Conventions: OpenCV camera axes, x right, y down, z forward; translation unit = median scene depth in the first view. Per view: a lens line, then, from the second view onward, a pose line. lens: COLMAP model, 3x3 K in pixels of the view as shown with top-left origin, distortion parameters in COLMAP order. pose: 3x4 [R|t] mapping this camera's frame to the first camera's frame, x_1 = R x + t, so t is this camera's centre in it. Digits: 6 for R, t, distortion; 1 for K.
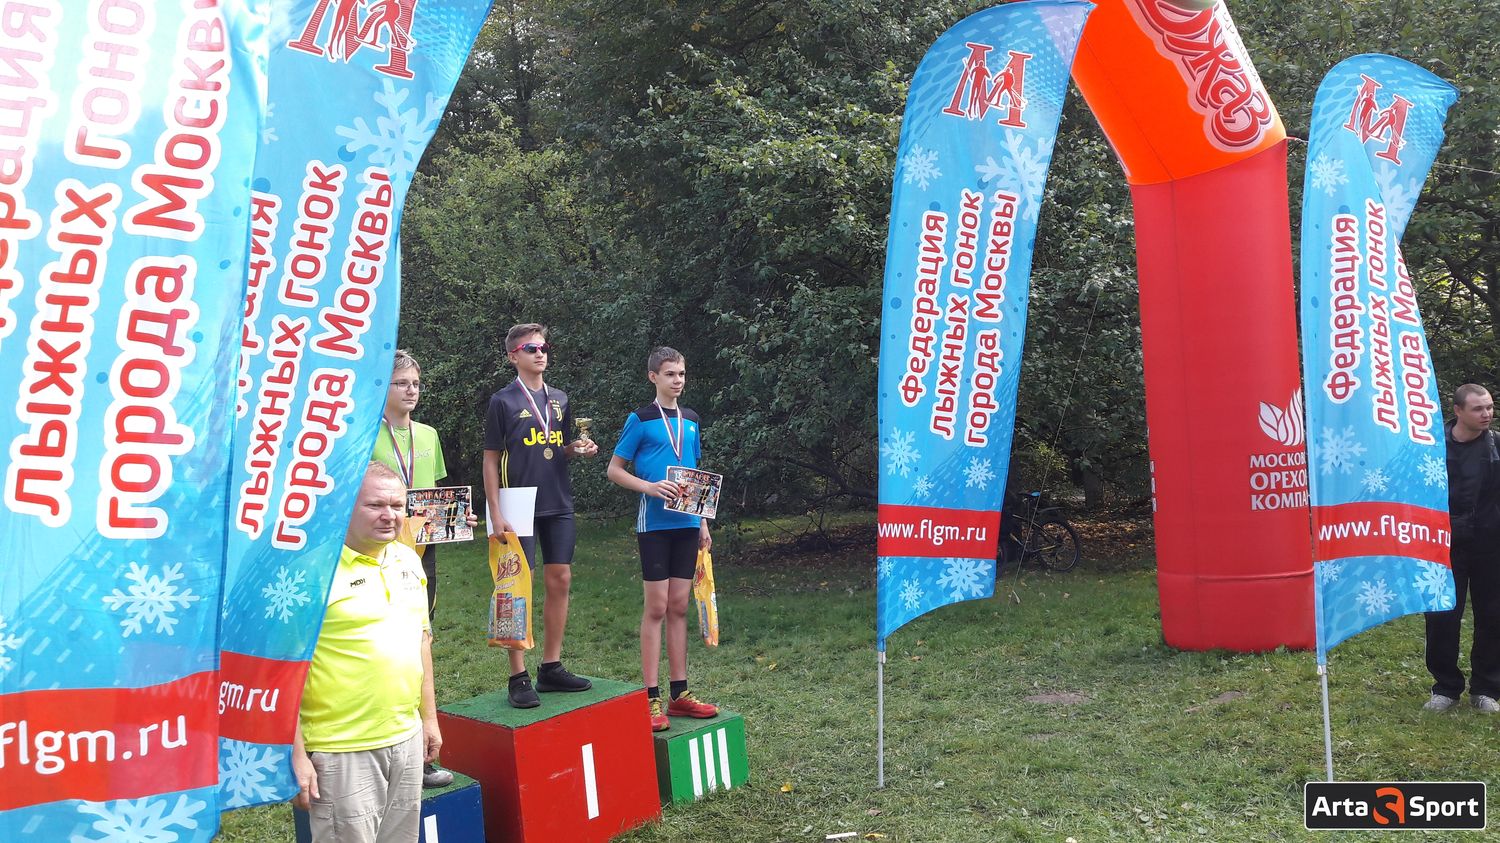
lens RADIAL K [[1182.8, 0, 753.1], [0, 1182.8, 417.7], [0, 0, 1]] dist [0.057900, -0.090806]
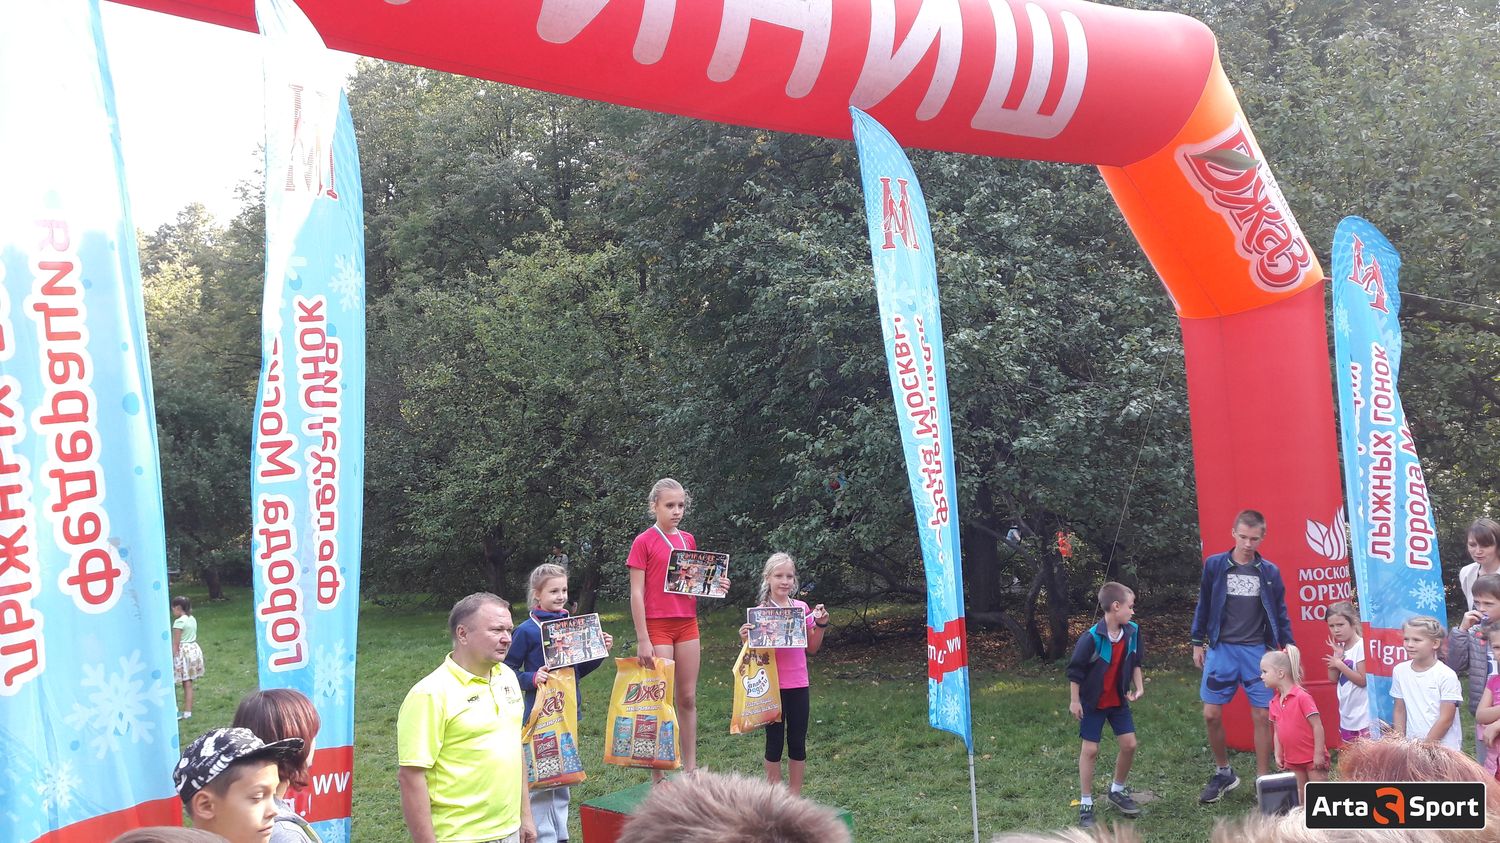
lens RADIAL K [[1182.8, 0, 769.1], [0, 1182.8, 409.9], [0, 0, 1]] dist [0.057900, -0.090806]
pose [[0.999960, 0.008997, -0.000036, -0.065436], [-0.008972, 0.996898, -0.078188, -0.023325], [-0.000667, 0.078186, 0.996939, -0.090769]]
